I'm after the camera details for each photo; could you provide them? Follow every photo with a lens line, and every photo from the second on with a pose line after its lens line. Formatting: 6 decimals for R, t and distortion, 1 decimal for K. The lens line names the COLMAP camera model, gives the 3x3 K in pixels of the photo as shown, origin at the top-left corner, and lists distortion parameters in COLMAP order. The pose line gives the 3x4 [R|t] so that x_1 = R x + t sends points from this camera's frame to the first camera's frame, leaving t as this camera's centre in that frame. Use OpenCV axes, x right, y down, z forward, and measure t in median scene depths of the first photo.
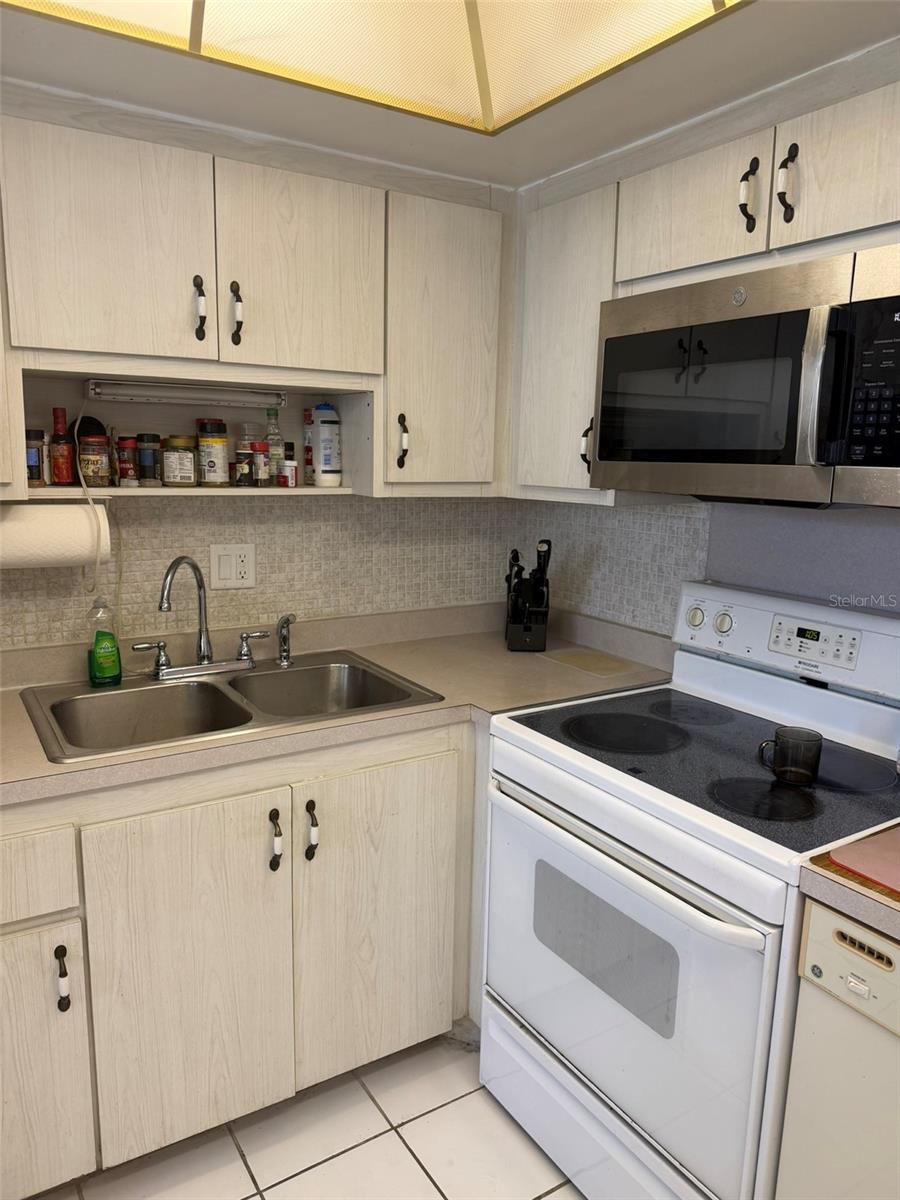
lens RADIAL K [[843.2, 0, 445.9], [0, 843.2, 606.5], [0, 0, 1]] dist [0.052824, -0.066328]
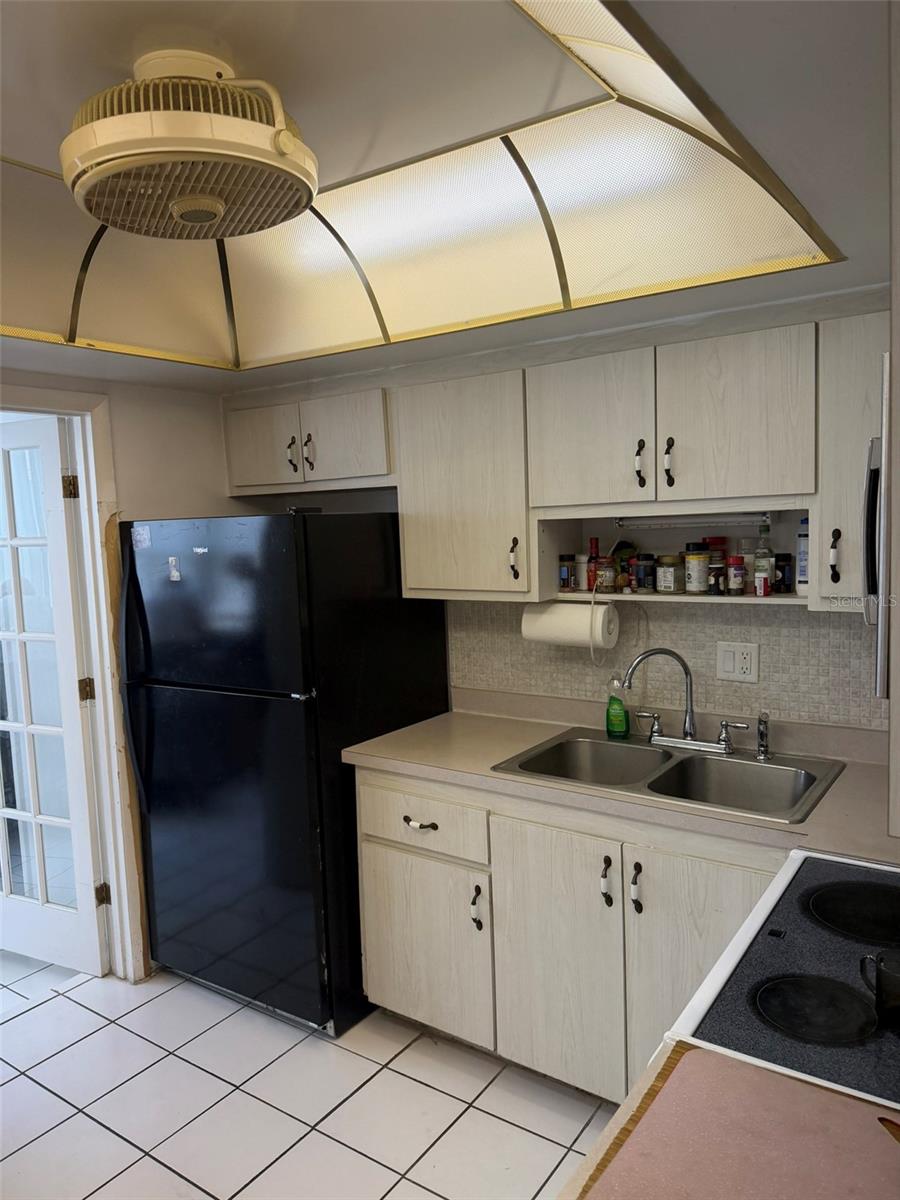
lens RADIAL K [[843.2, 0, 445.9], [0, 843.2, 606.5], [0, 0, 1]] dist [0.052824, -0.066328]
pose [[0.374279, 0.062720, -0.925193, 0.713543], [-0.119865, 0.992612, 0.018800, -0.104664], [0.919537, 0.103862, 0.379032, 0.219099]]
